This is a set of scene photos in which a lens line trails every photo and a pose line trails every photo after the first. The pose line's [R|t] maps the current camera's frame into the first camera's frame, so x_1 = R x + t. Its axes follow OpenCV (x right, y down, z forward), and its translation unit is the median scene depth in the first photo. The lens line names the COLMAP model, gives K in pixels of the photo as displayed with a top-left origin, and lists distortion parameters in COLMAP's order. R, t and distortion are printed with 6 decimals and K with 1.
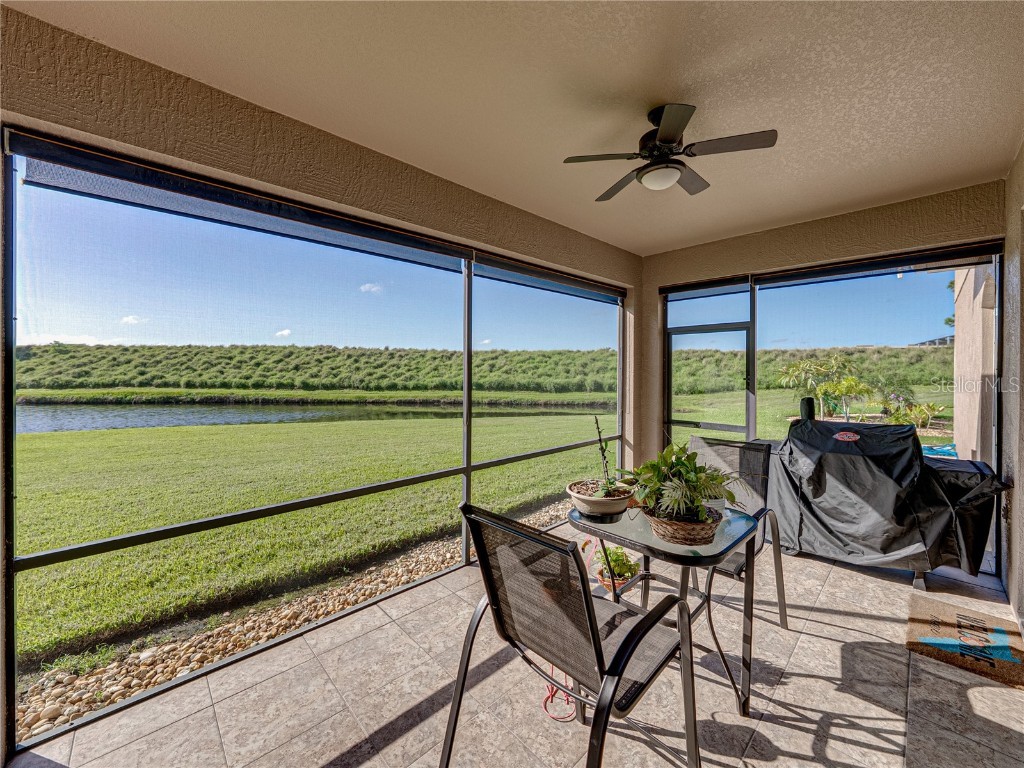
lens RADIAL K [[399.9, 0, 516.0], [0, 399.9, 377.0], [0, 0, 1]] dist [-0.002808, -0.000222]
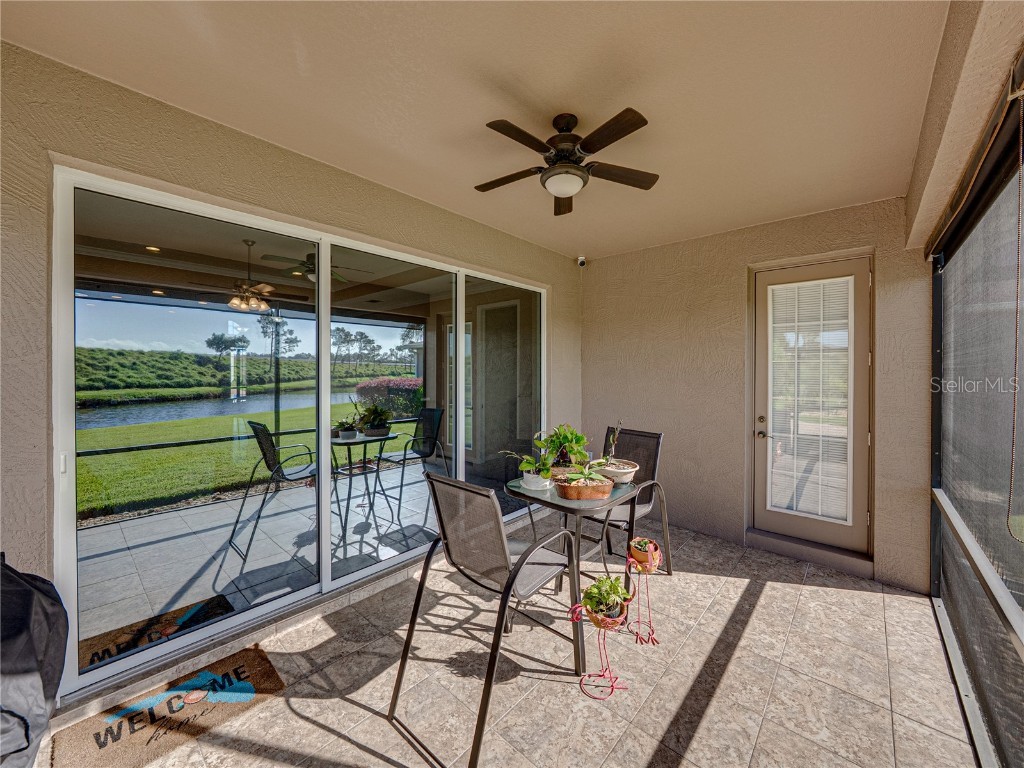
lens RADIAL K [[399.9, 0, 516.0], [0, 399.9, 377.0], [0, 0, 1]] dist [-0.002808, -0.000222]
pose [[-0.997150, -0.004931, -0.075277, 0.037149], [-0.007973, 0.999161, 0.040165, -0.004332], [0.075016, 0.040651, -0.996353, 0.132515]]
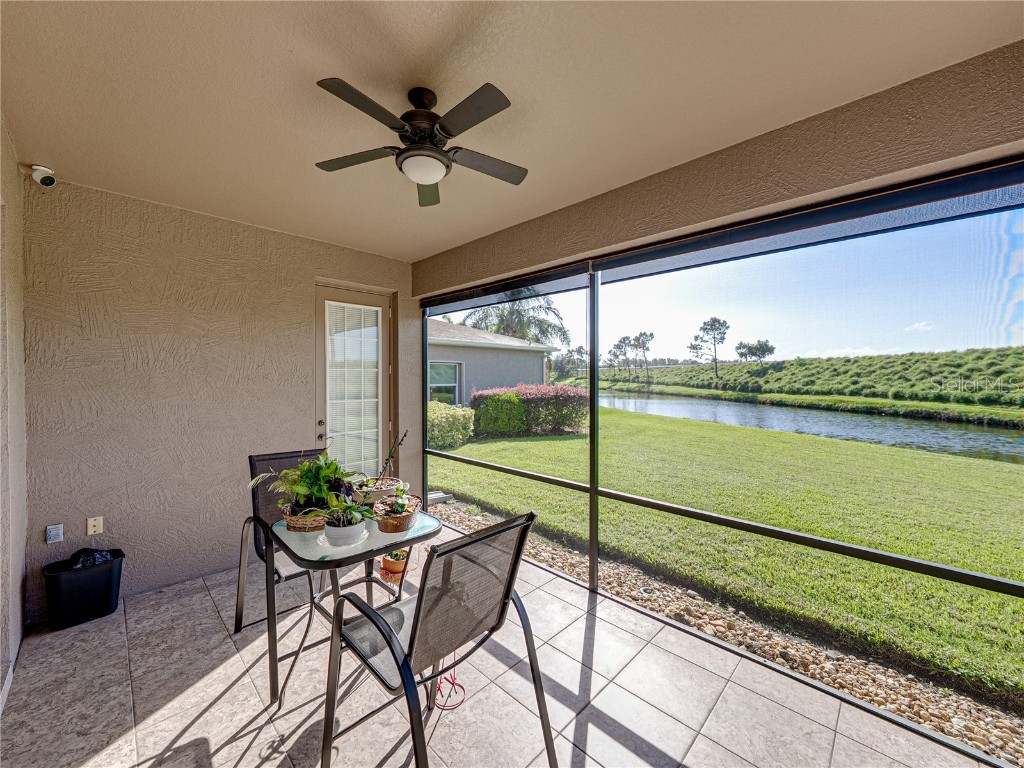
lens RADIAL K [[399.9, 0, 516.0], [0, 399.9, 377.0], [0, 0, 1]] dist [-0.002808, -0.000222]
pose [[0.032372, -0.002147, -0.999474, 0.083608], [-0.020979, 0.999776, -0.002827, -0.003146], [0.999256, 0.021060, 0.032320, 0.078664]]
